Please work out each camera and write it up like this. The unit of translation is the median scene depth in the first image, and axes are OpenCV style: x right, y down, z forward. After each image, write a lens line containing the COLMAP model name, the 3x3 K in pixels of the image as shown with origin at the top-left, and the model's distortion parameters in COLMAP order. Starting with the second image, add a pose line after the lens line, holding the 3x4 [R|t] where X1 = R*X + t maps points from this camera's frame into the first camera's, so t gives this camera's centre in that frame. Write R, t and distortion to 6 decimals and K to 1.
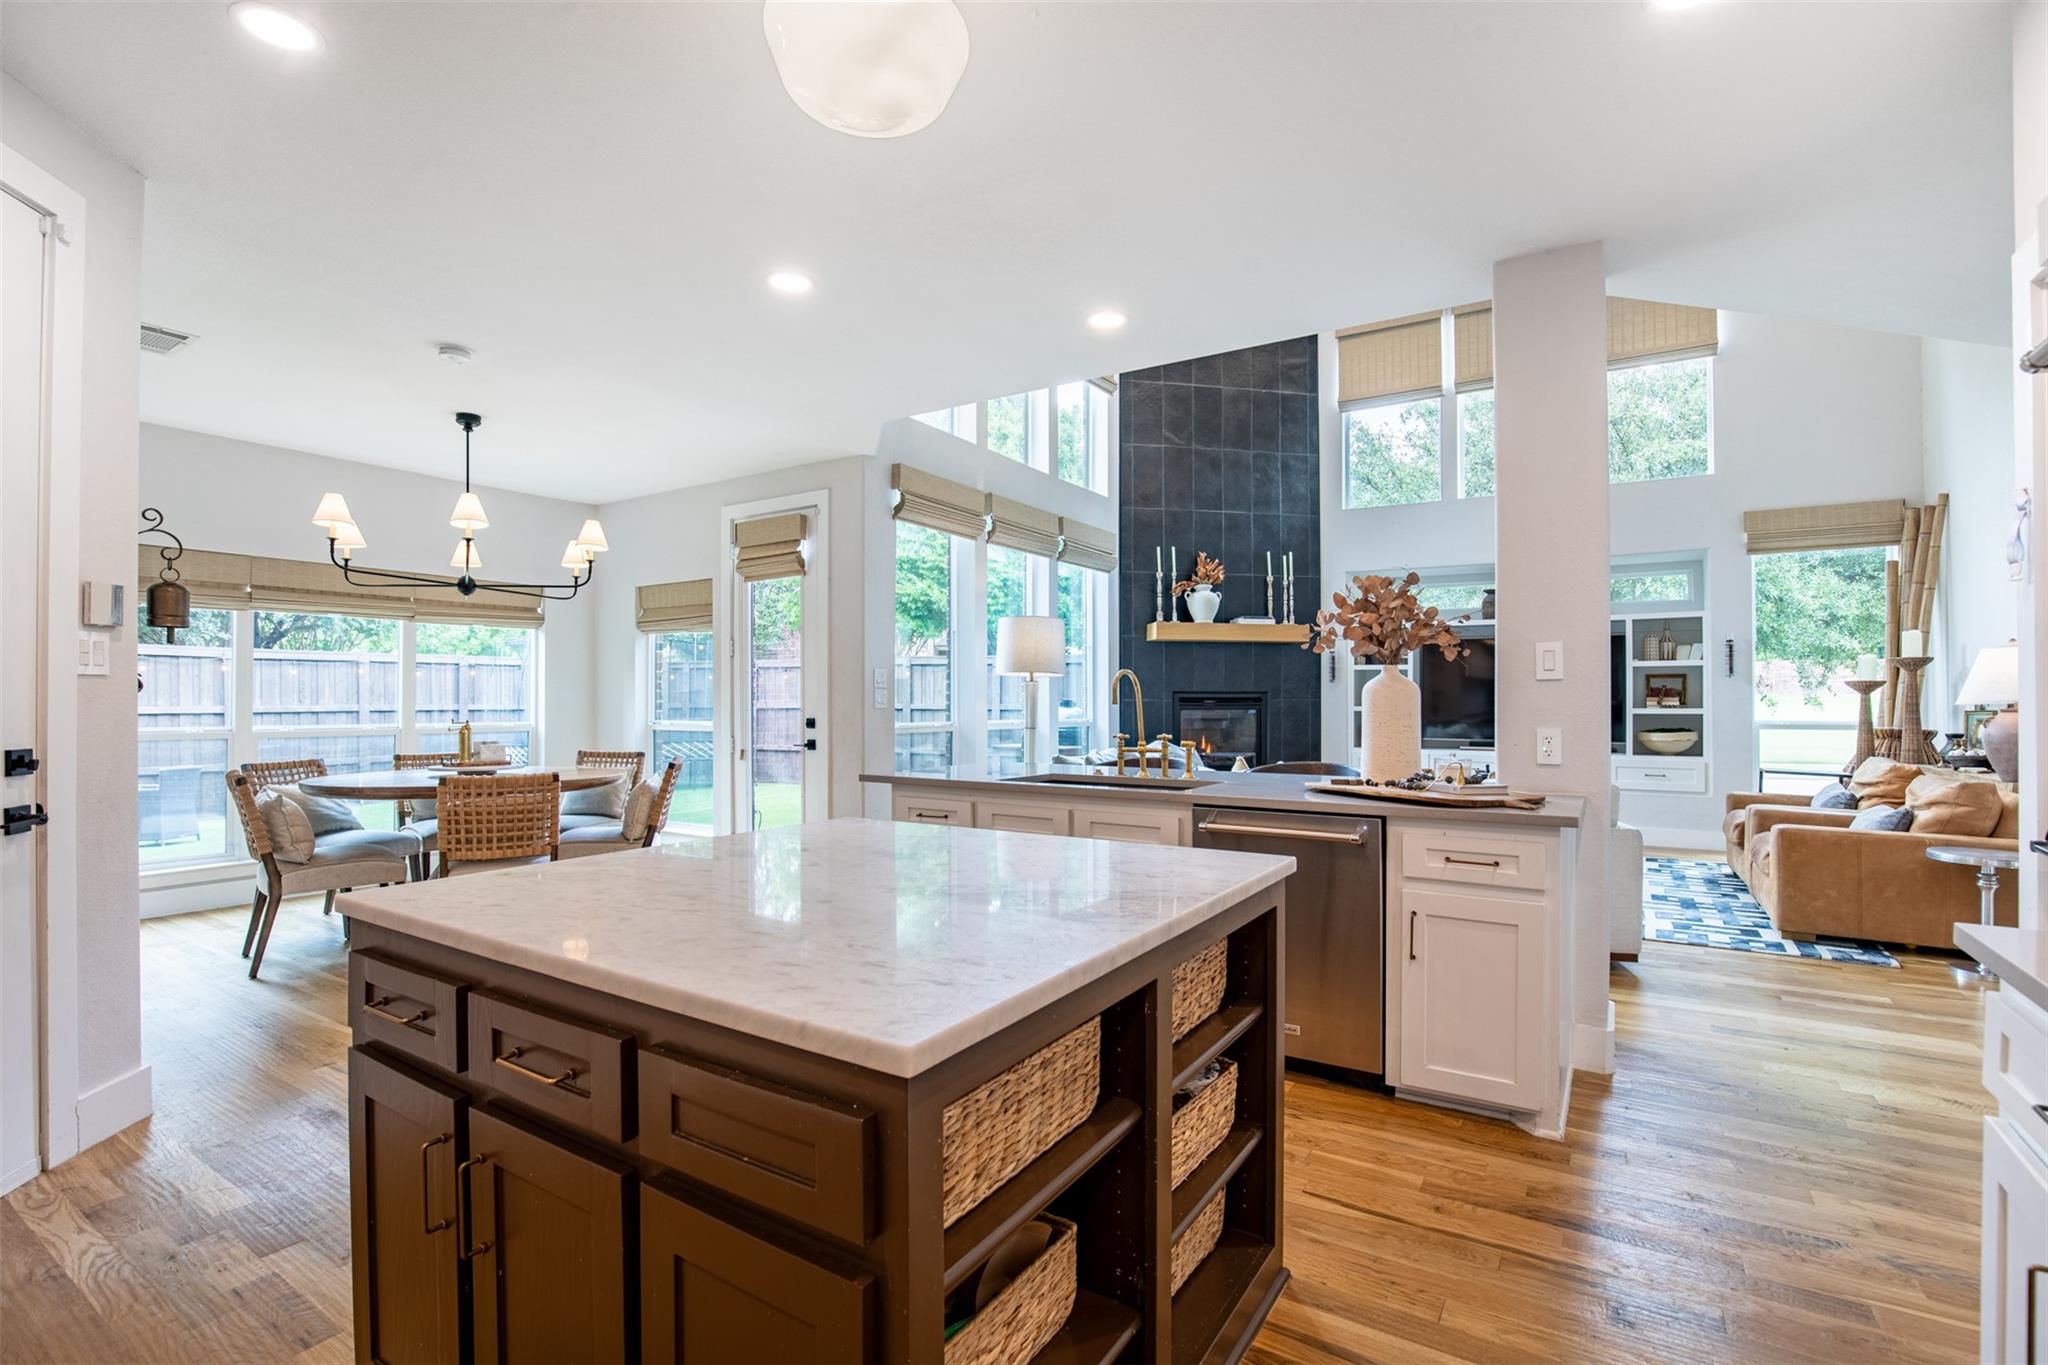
lens RADIAL K [[939.0, 0, 1018.6], [0, 939.0, 691.7], [0, 0, 1]] dist [-0.038604, 0.008099]
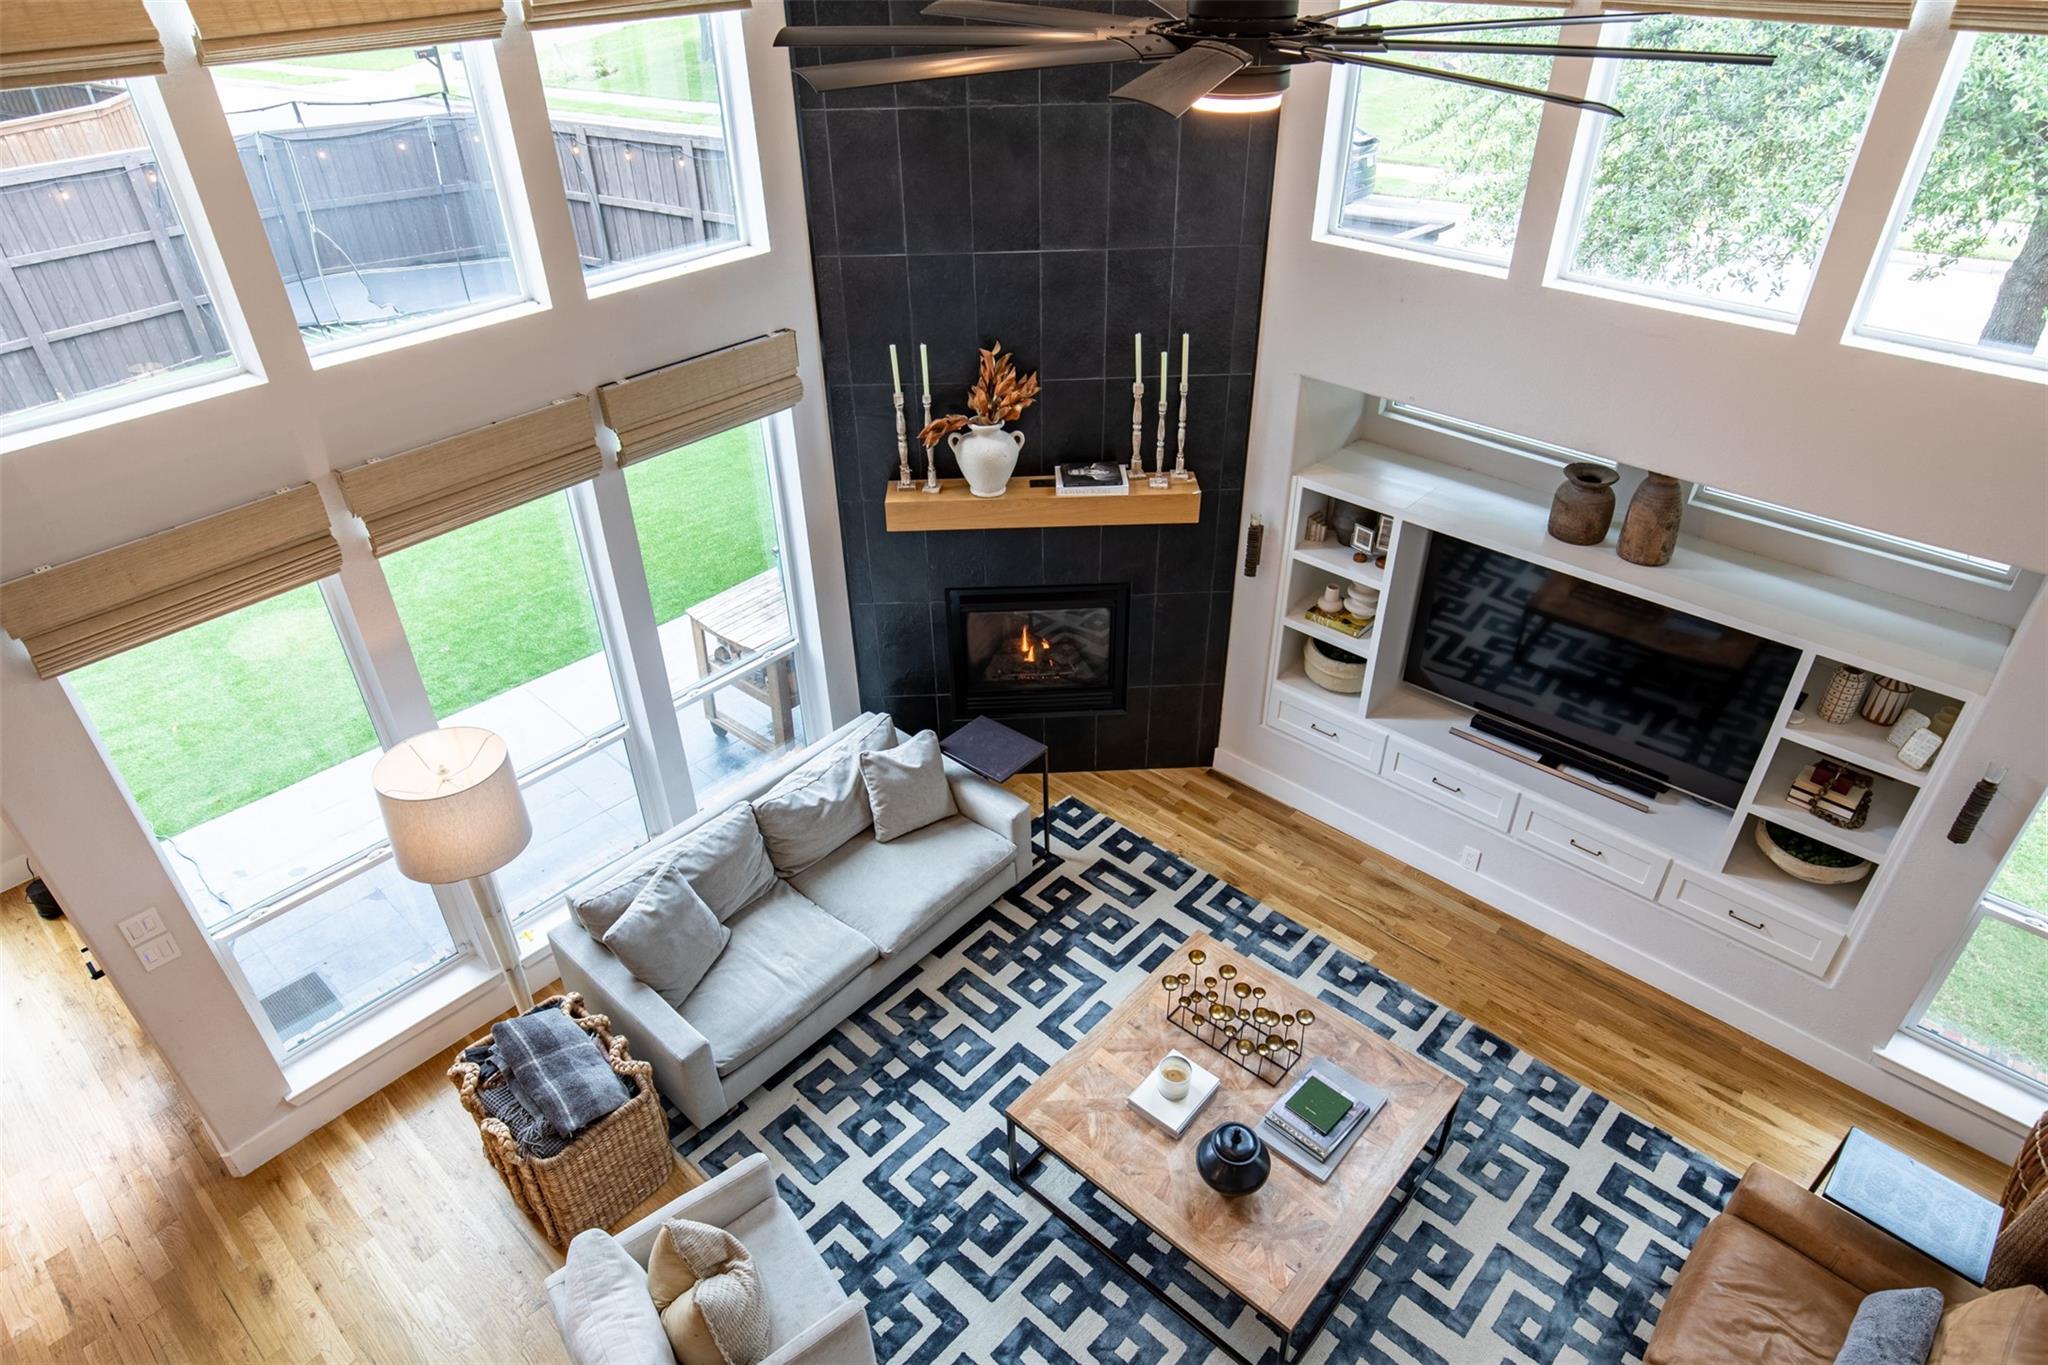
lens RADIAL K [[1192.0, 0, 1024.0], [0, 1192.0, 682.5], [0, 0, 1]] dist [-0.015475, -0.000528]
pose [[0.986296, 0.081544, -0.143423, 0.322000], [0.015688, 0.819025, 0.573544, -0.367341], [0.164236, -0.567934, 0.806522, 0.404984]]
